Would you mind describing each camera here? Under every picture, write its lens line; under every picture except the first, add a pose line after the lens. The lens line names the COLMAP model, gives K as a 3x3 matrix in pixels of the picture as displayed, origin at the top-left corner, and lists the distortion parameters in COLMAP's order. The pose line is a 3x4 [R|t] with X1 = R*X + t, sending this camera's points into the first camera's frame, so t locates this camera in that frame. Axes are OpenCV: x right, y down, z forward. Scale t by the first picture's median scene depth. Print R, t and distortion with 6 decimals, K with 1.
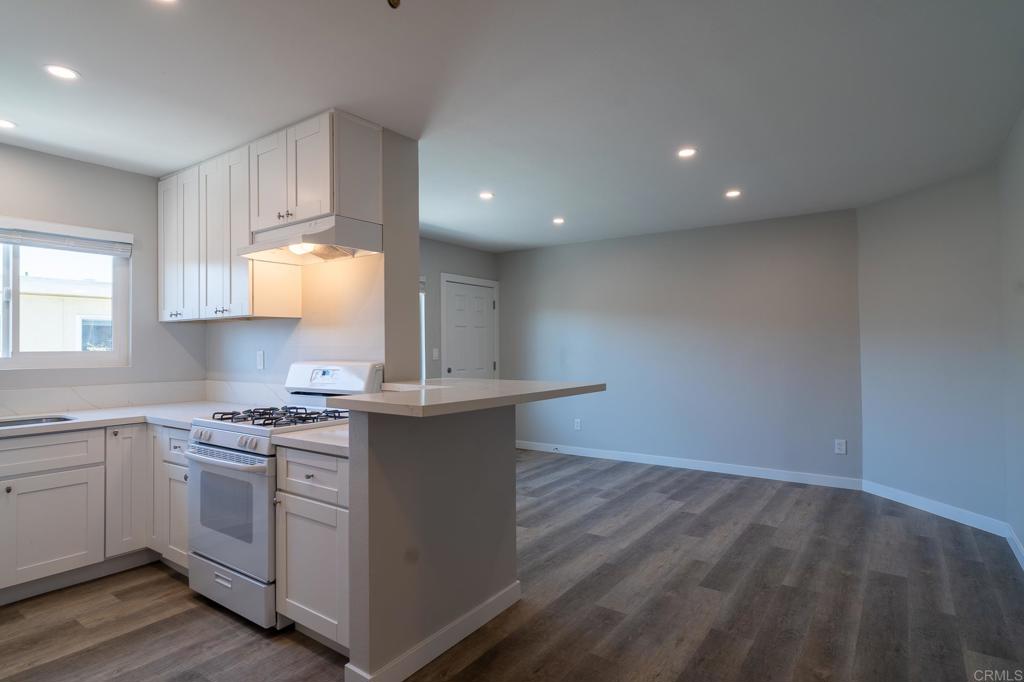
lens RADIAL K [[533.4, 0, 516.5], [0, 533.4, 341.1], [0, 0, 1]] dist [-0.008788, -0.001242]
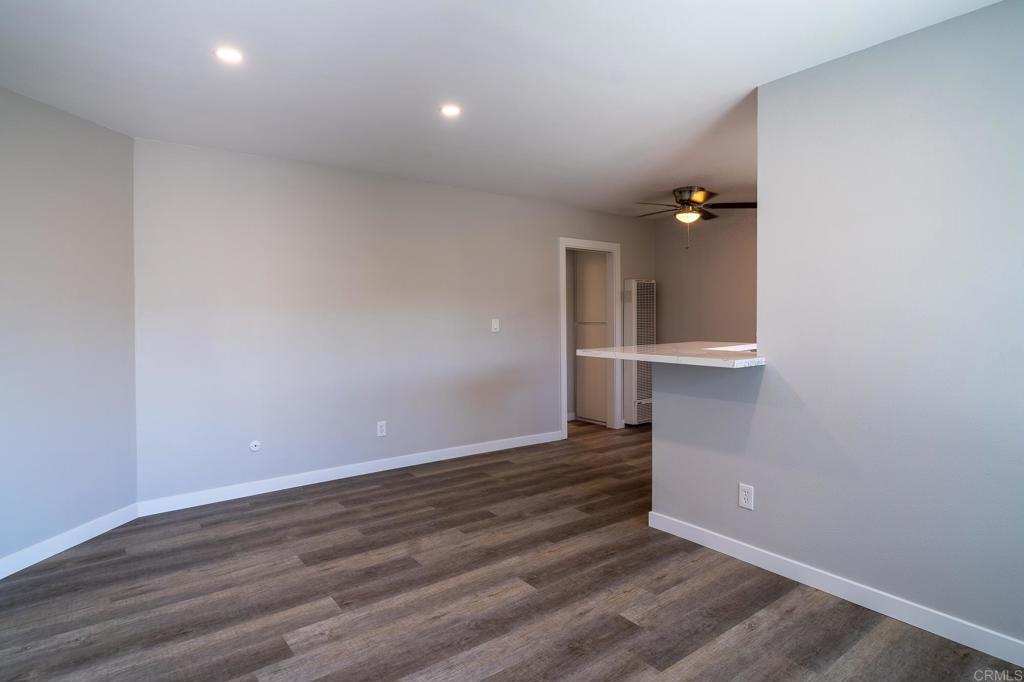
lens RADIAL K [[533.4, 0, 511.6], [0, 533.4, 337.7], [0, 0, 1]] dist [-0.008788, -0.001242]
pose [[-0.950680, 0.000273, 0.310174, -0.076539], [0.010429, 0.999462, 0.031083, 0.012540], [-0.309999, 0.032785, -0.950172, 2.389372]]
